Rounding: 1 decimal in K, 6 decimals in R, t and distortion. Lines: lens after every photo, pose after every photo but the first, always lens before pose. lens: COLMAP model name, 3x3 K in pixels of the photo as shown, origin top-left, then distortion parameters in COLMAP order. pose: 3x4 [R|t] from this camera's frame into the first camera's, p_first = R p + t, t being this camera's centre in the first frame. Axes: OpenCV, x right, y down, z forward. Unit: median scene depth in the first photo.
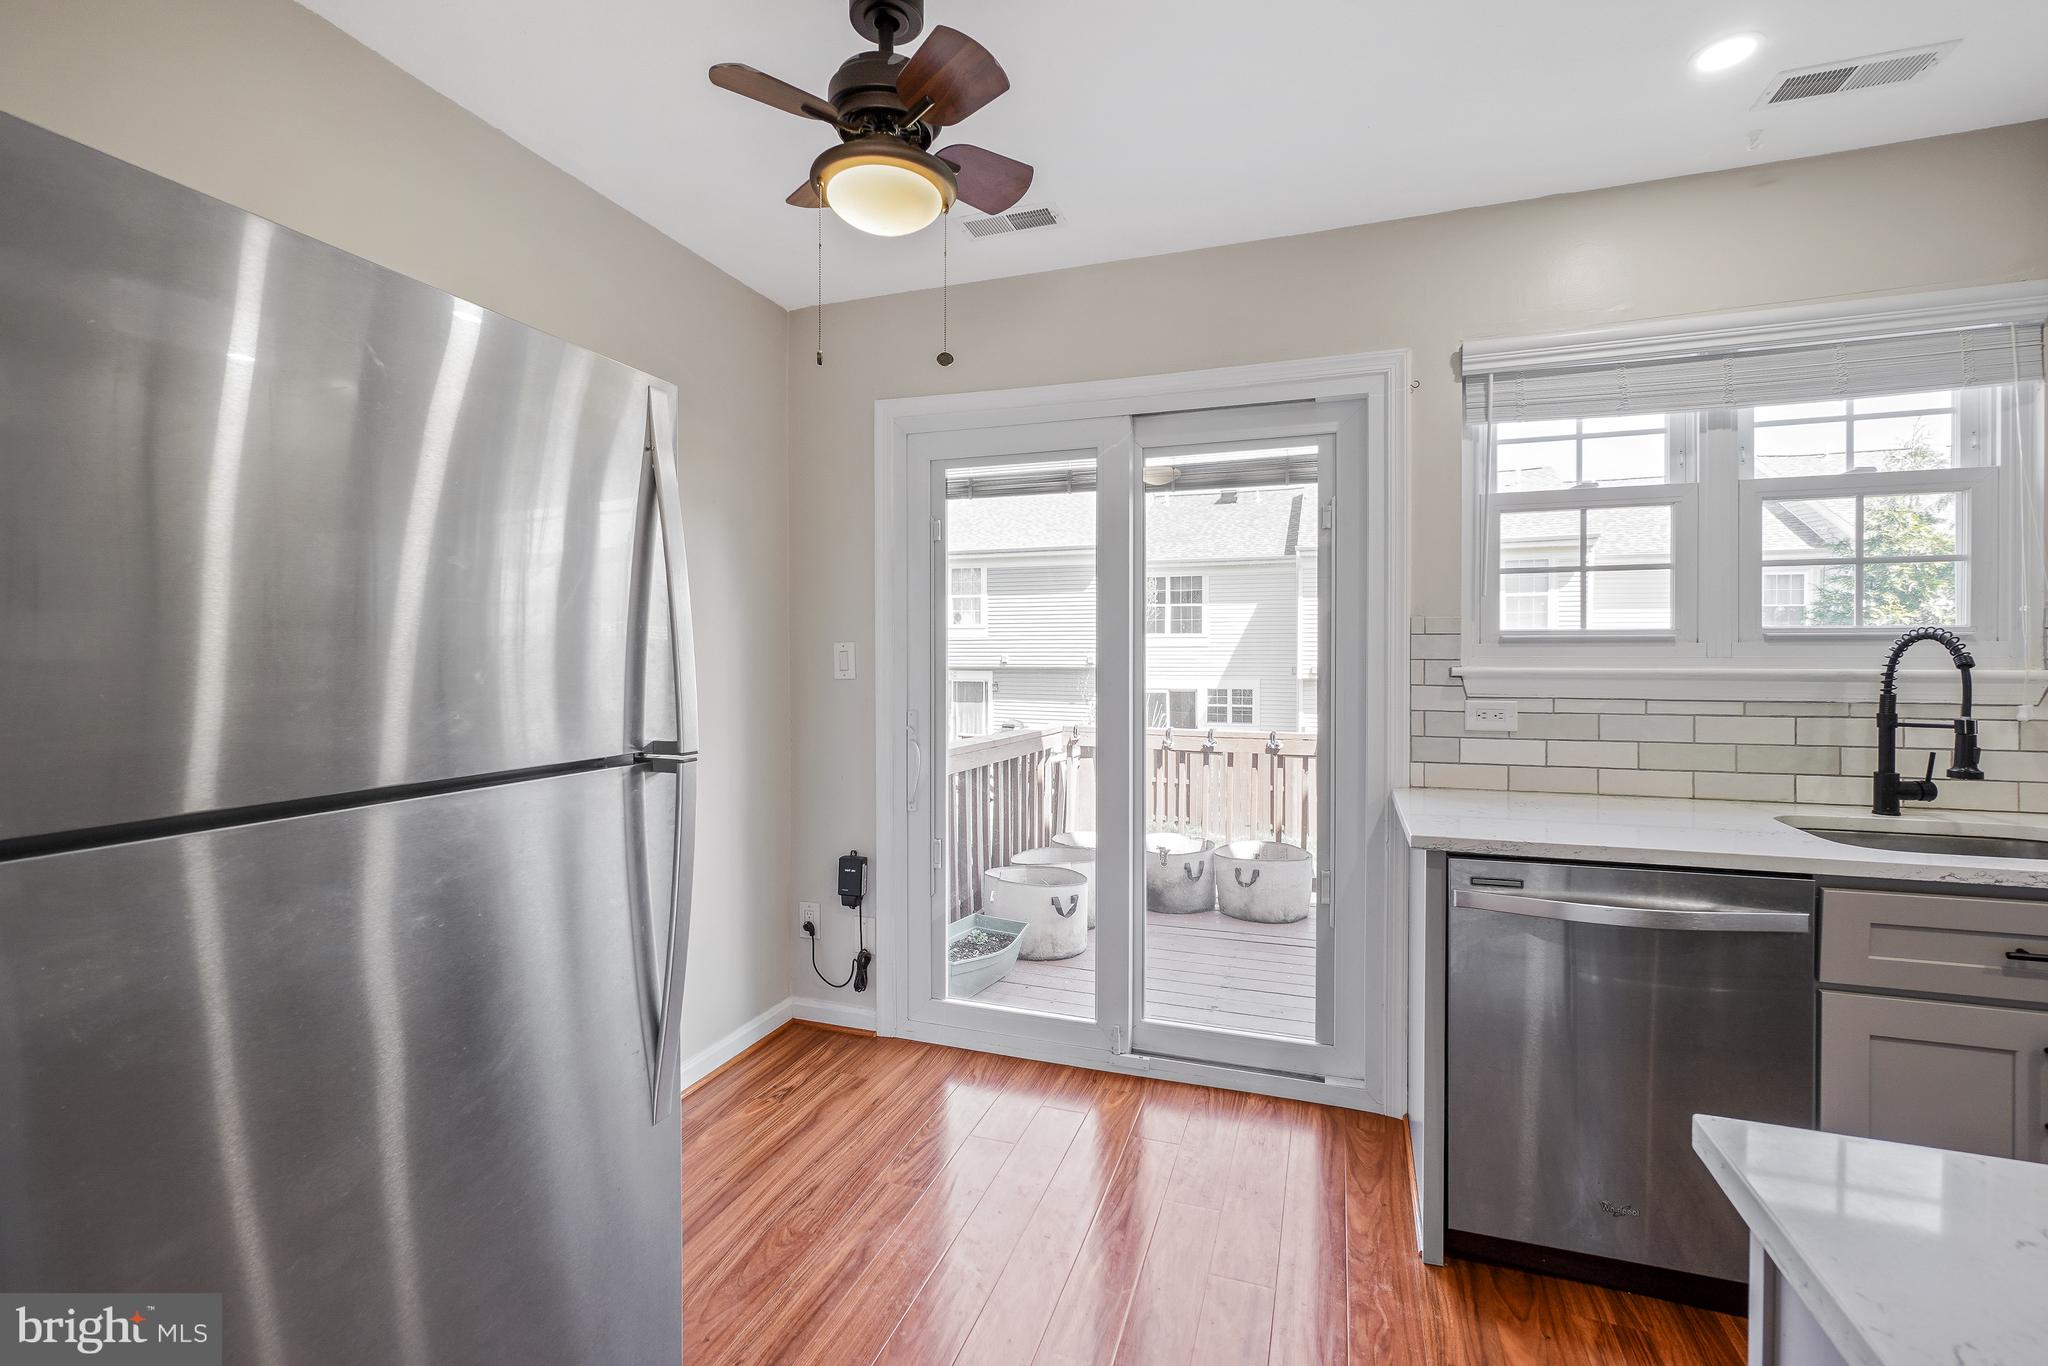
lens RADIAL K [[889.7, 0, 1019.5], [0, 889.7, 664.2], [0, 0, 1]] dist [-0.009761, 0.003627]
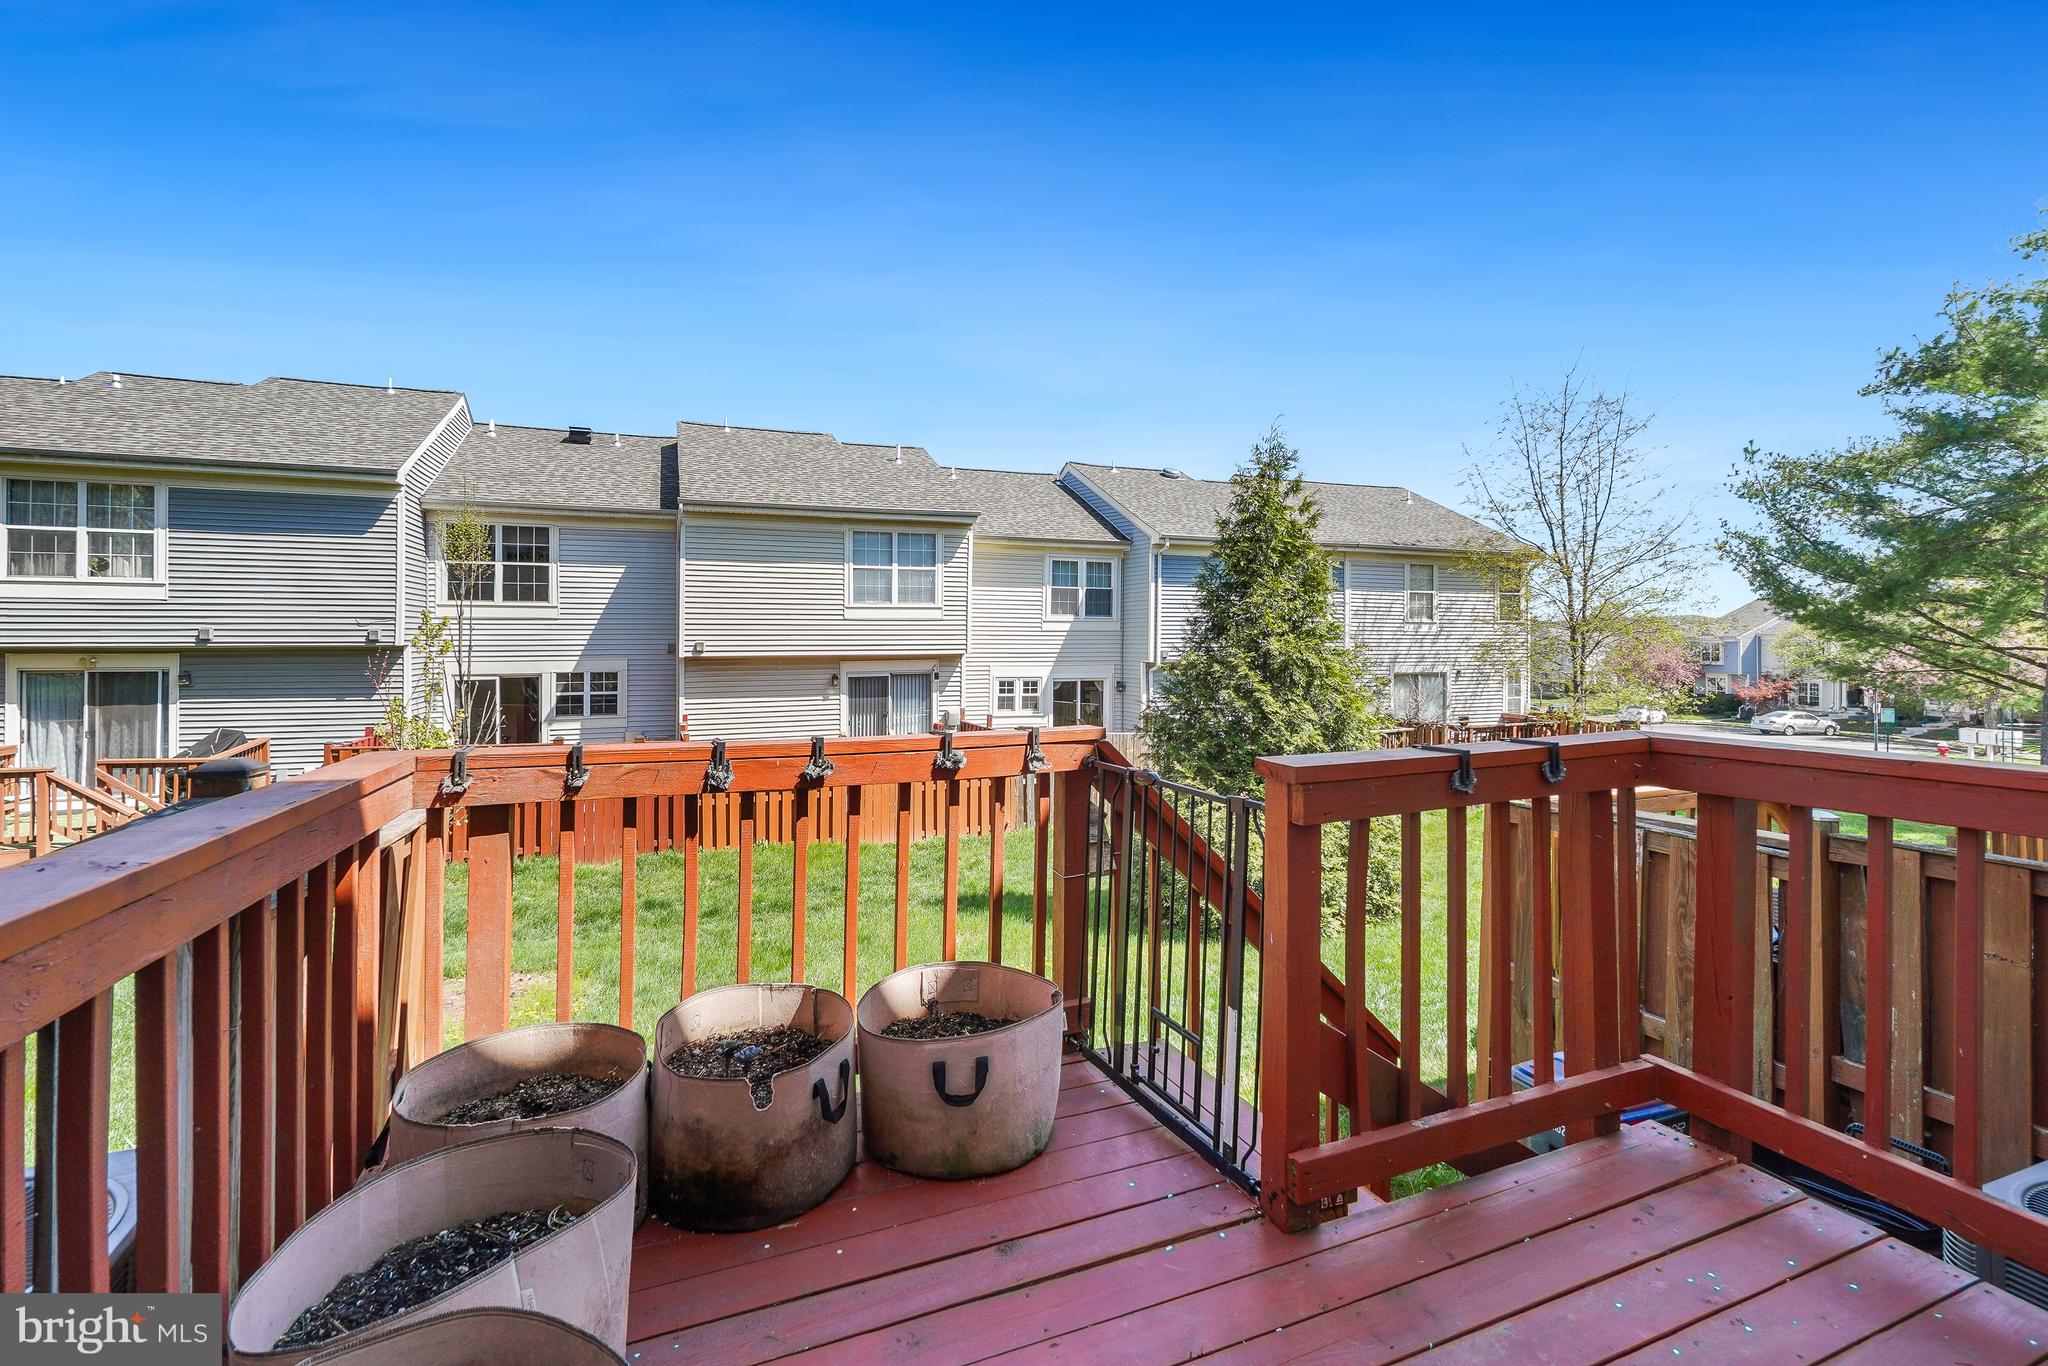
lens RADIAL K [[889.7, 0, 1019.7], [0, 889.7, 628.6], [0, 0, 1]] dist [-0.009761, 0.003627]
pose [[0.746975, 0.006363, 0.664822, -0.021349], [0.008140, 0.999792, -0.018715, 0.061891], [-0.664802, 0.019391, 0.746768, 1.377277]]
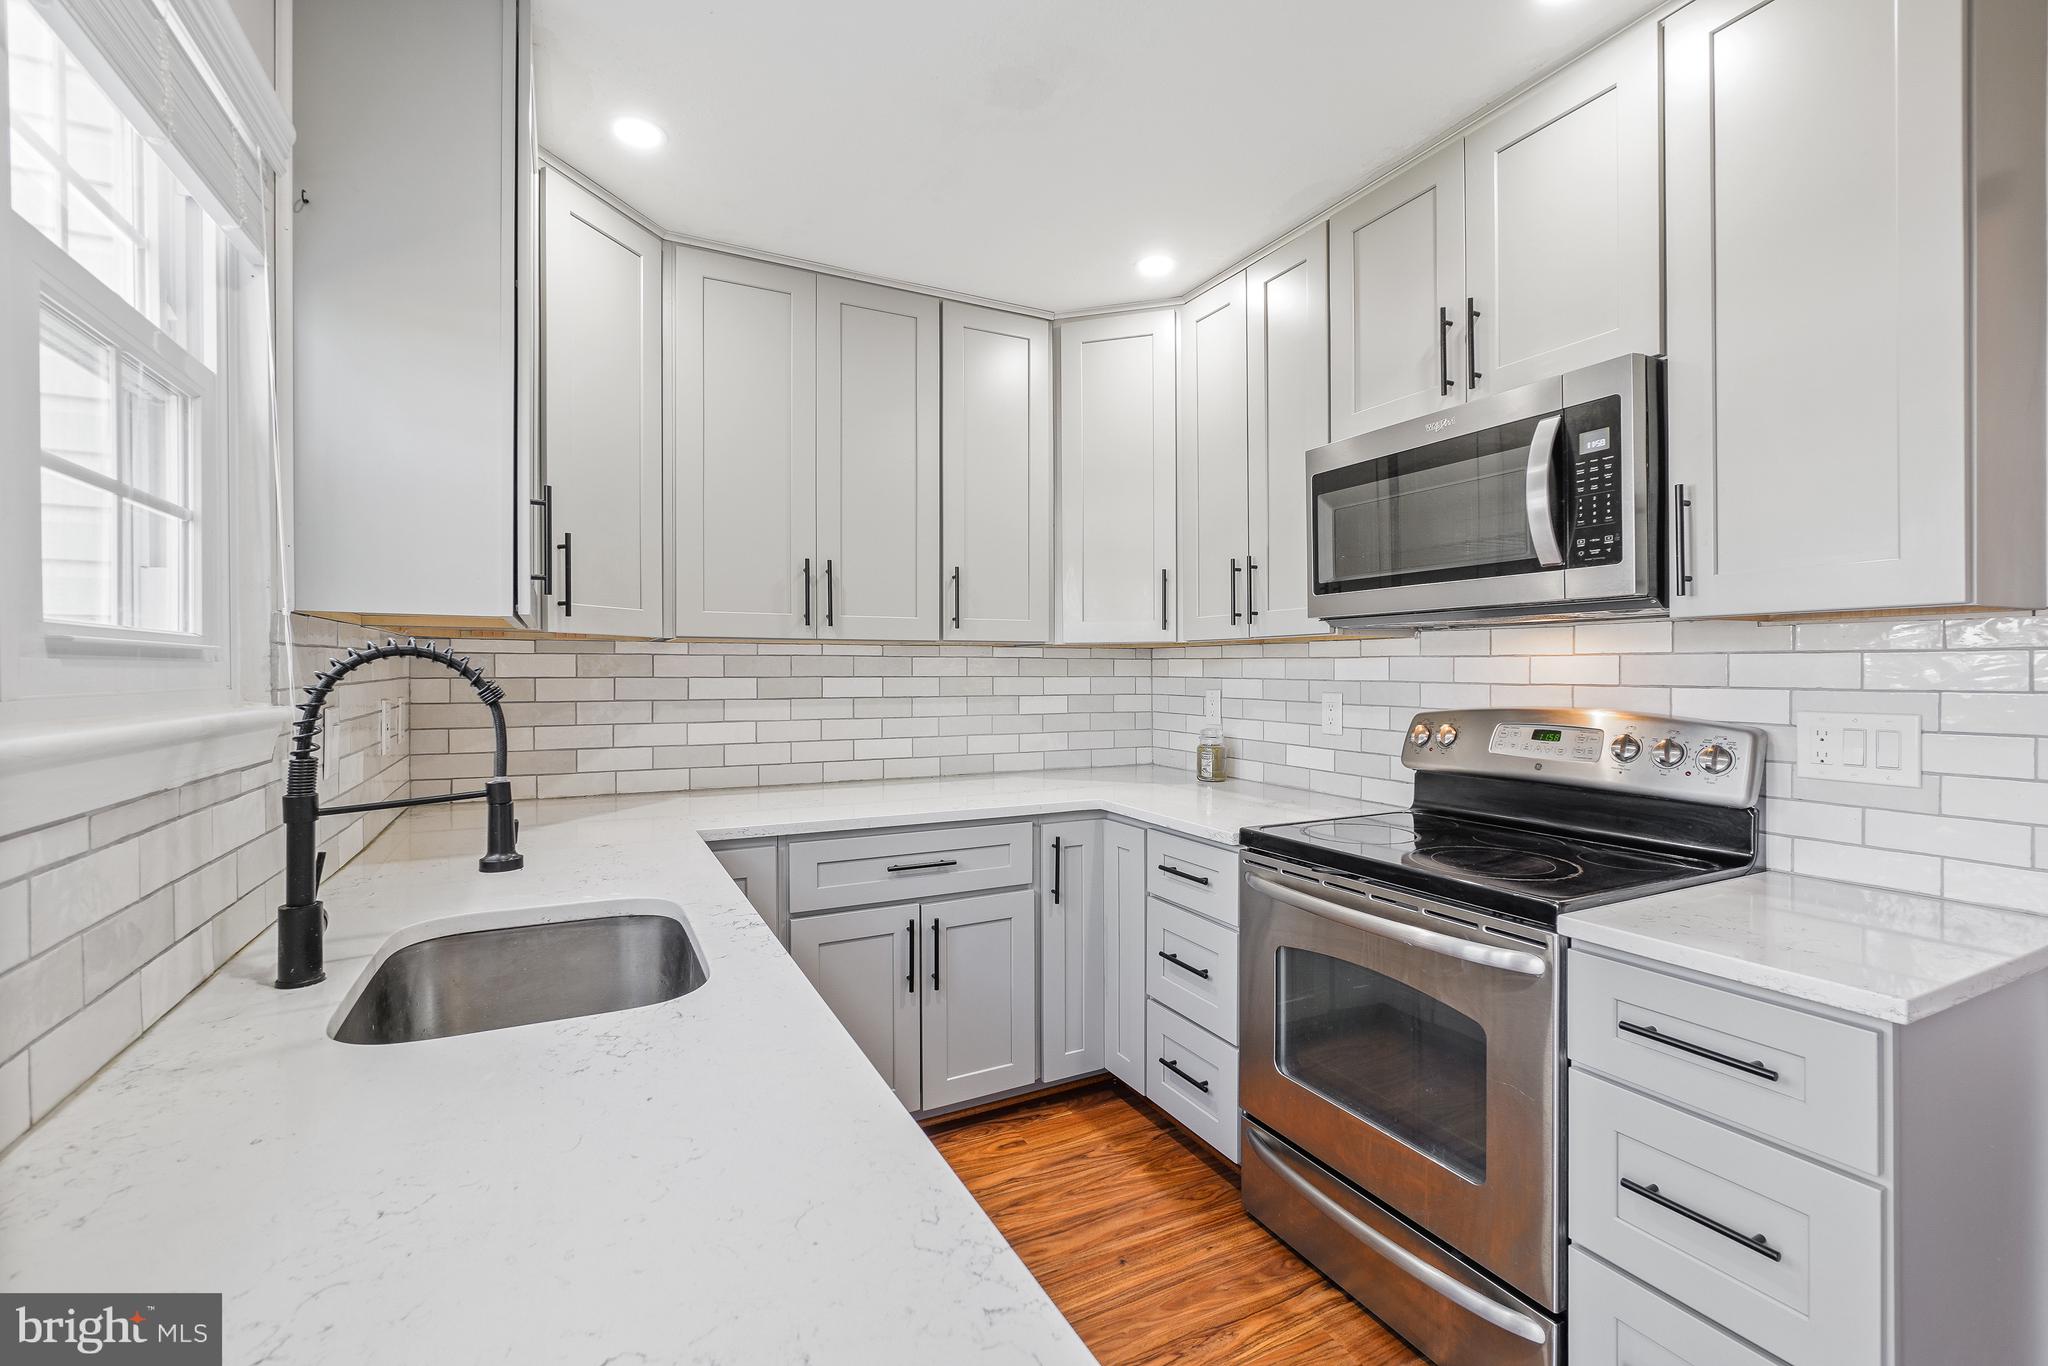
lens RADIAL K [[889.7, 0, 1030.1], [0, 889.7, 673.3], [0, 0, 1]] dist [-0.009761, 0.003627]
pose [[-0.726536, 0.001088, 0.687128, 0.235387], [0.013435, 0.999830, 0.012622, -0.016115], [-0.686997, 0.018402, -0.726427, 0.895614]]
